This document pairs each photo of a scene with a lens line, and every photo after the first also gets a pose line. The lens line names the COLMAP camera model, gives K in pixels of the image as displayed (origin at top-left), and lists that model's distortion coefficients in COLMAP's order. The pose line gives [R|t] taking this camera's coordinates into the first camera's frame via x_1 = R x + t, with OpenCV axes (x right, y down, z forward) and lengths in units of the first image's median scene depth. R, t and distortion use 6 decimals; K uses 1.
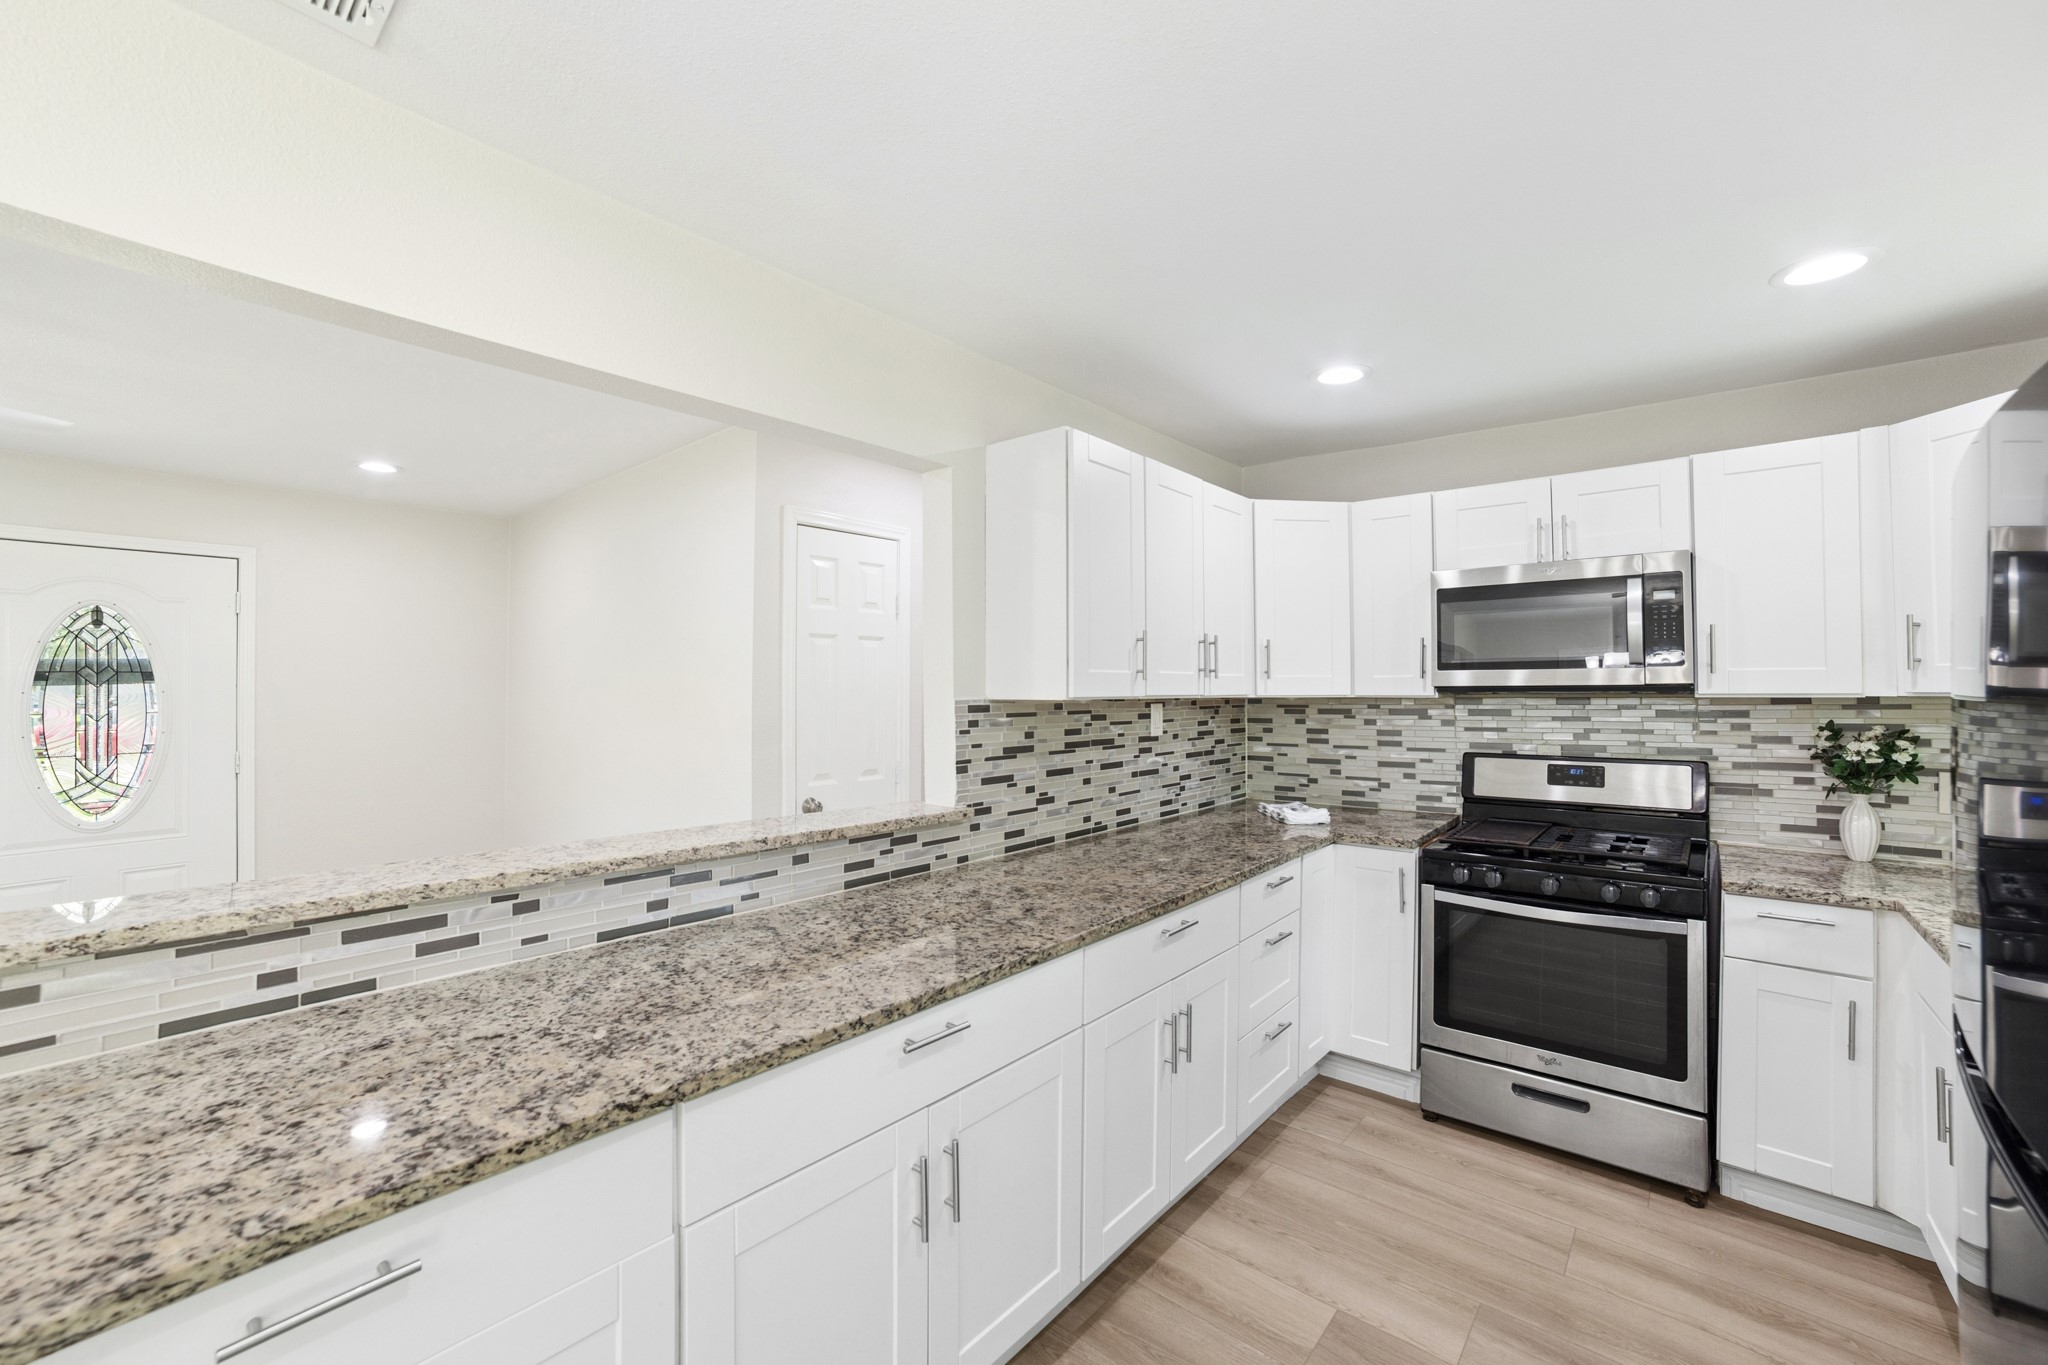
lens RADIAL K [[836.6, 0, 1025.5], [0, 836.6, 688.8], [0, 0, 1]] dist [-0.073548, 0.033581]
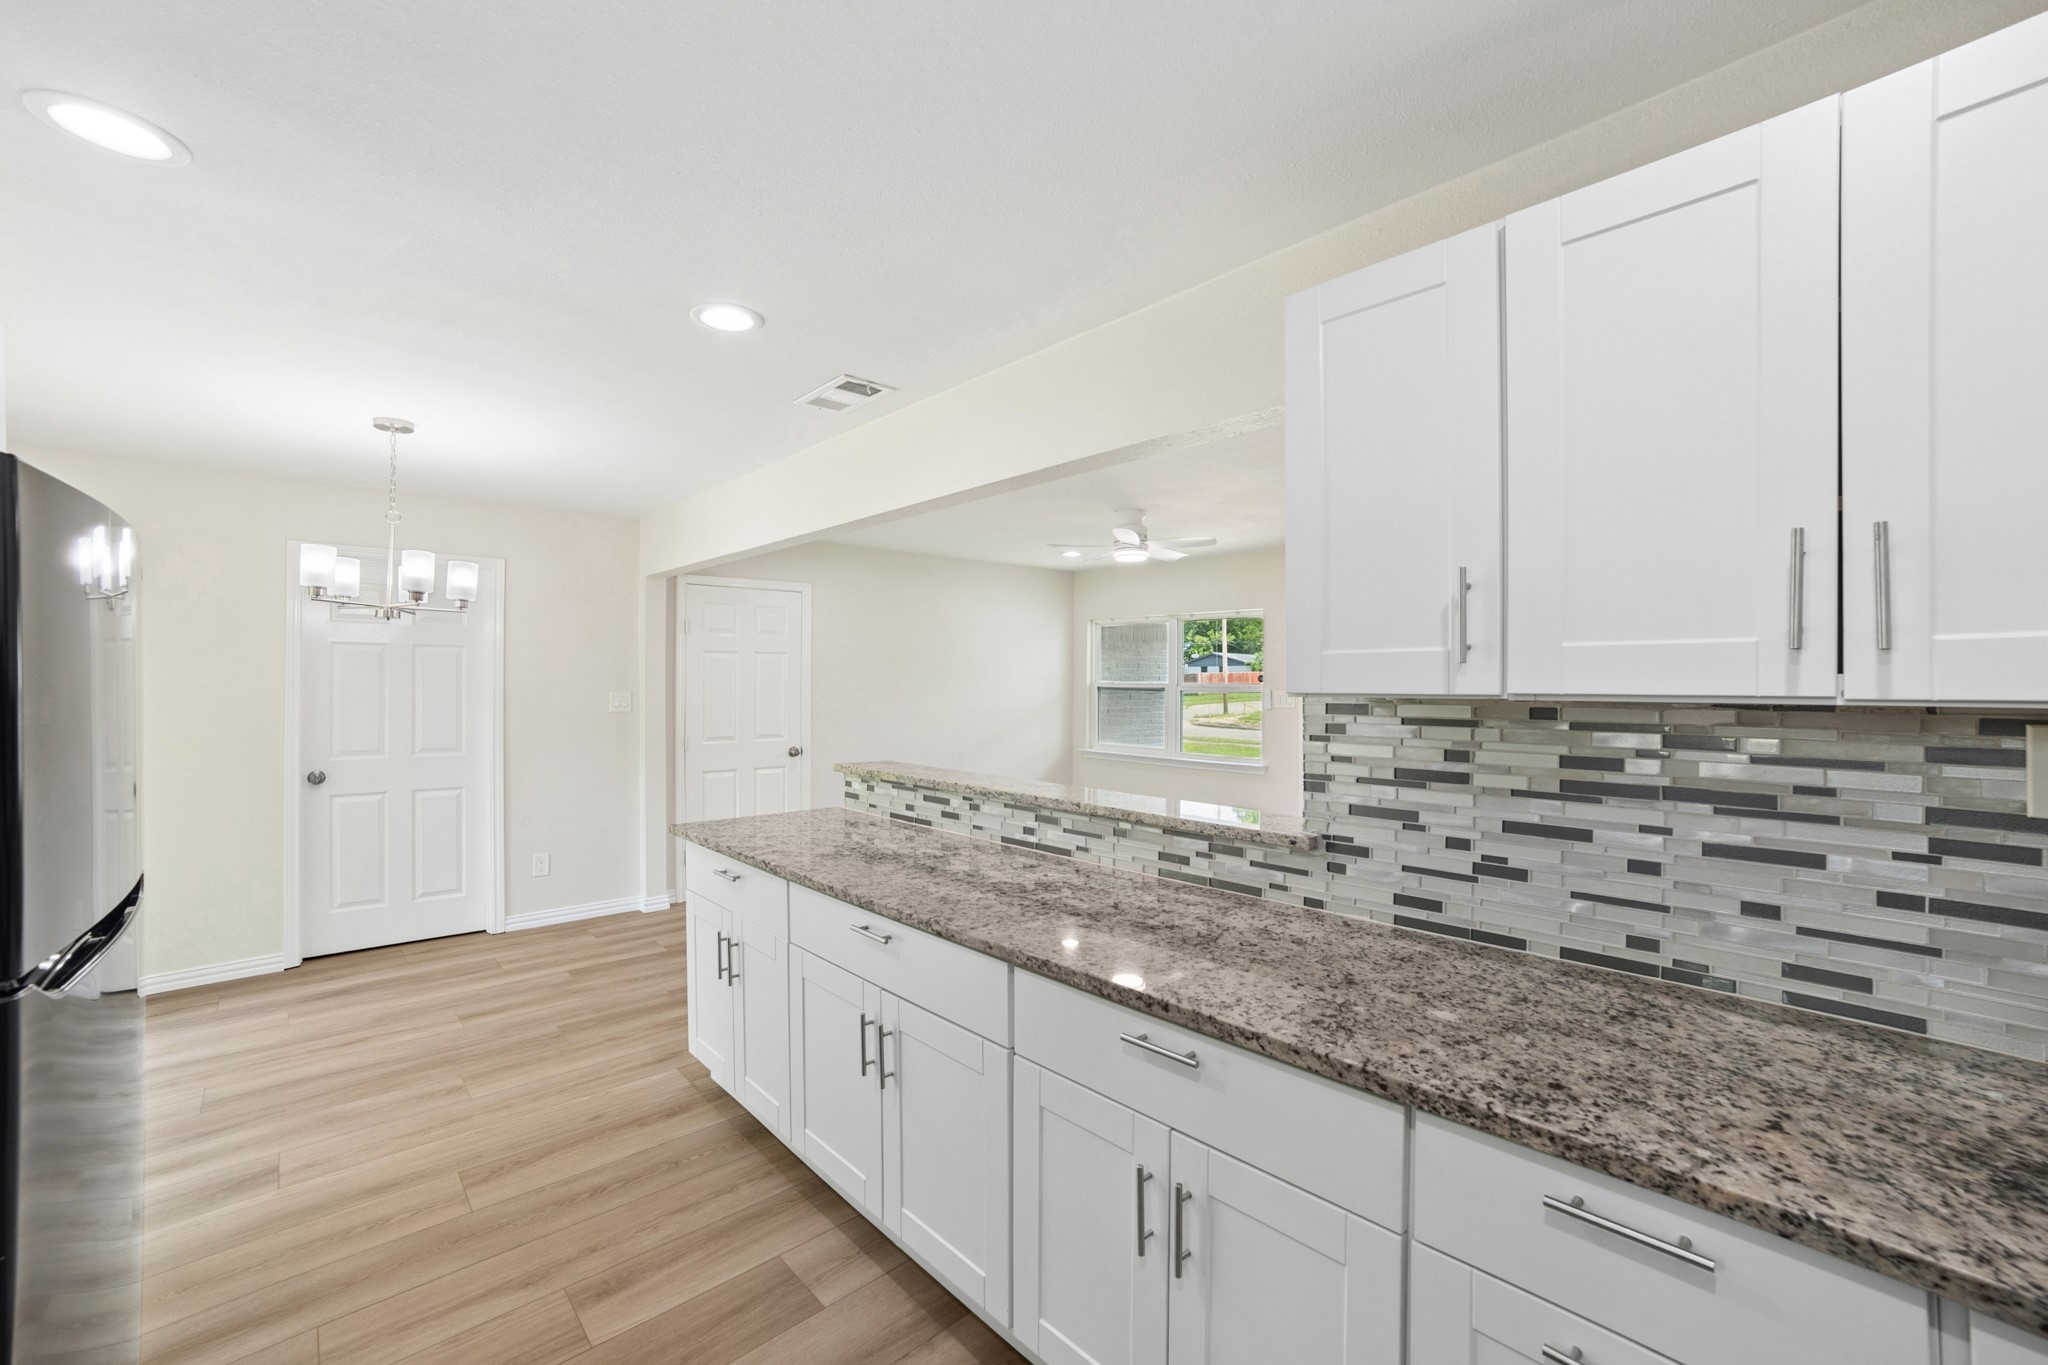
lens RADIAL K [[836.6, 0, 1025.5], [0, 836.6, 688.8], [0, 0, 1]] dist [-0.073548, 0.033581]
pose [[-0.119628, 0.003511, -0.992813, 0.624151], [-0.005973, 0.999973, 0.004256, 0.004798], [0.992801, 0.006439, -0.119604, 0.725488]]
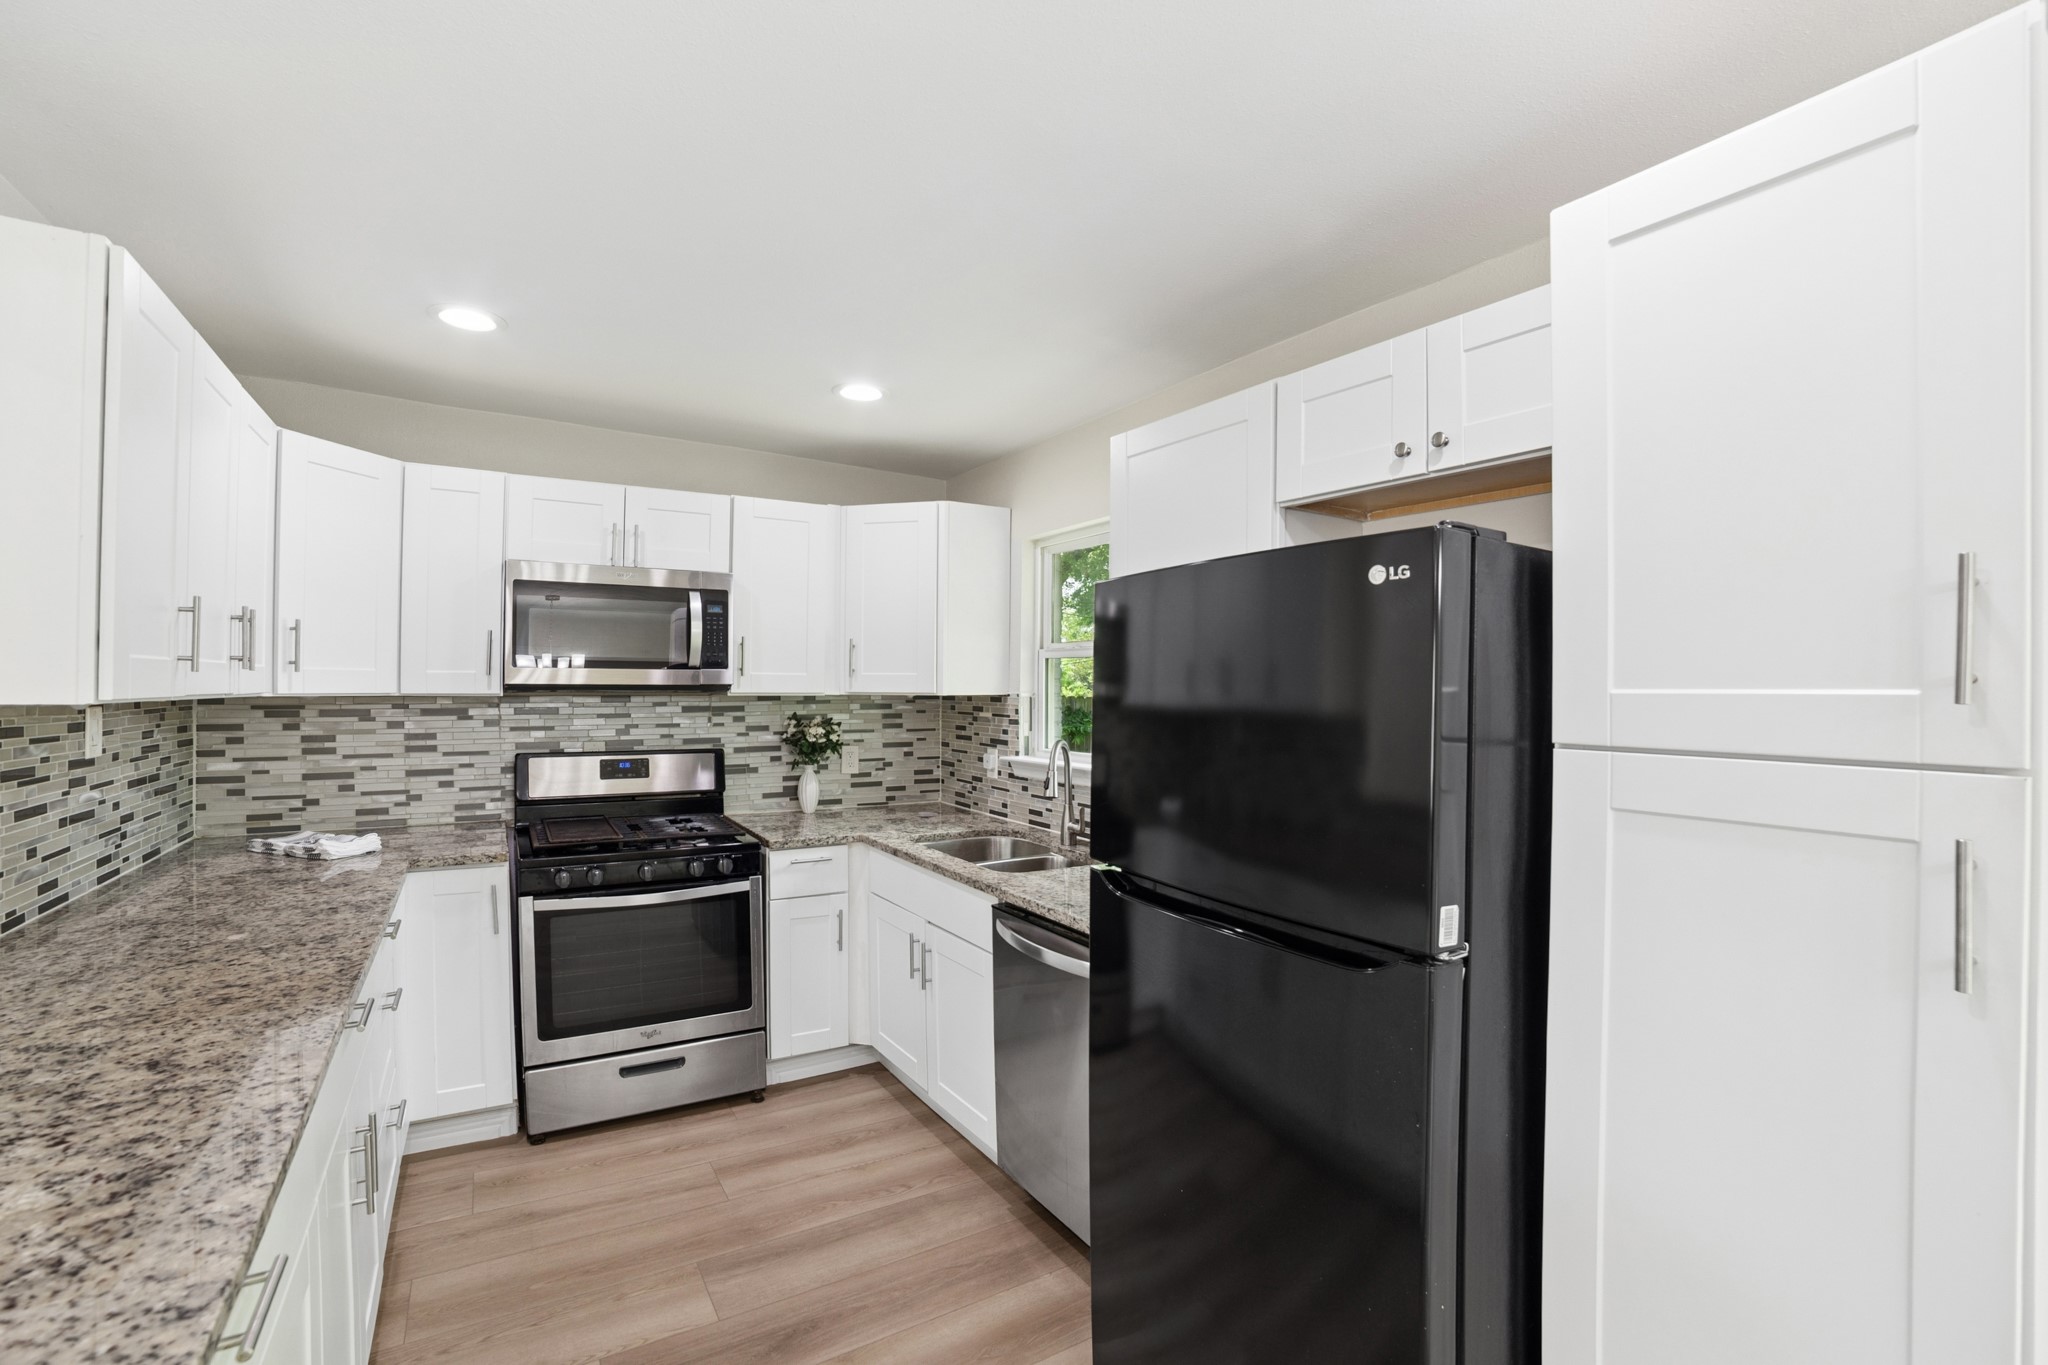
lens RADIAL K [[874.8, 0, 997.9], [0, 874.8, 693.5], [0, 0, 1]] dist [-0.083212, 0.031034]
pose [[0.331524, -0.001251, 0.943446, -0.243401], [-0.011288, 0.999922, 0.005292, -0.003763], [-0.943379, -0.012404, 0.331485, 0.172881]]
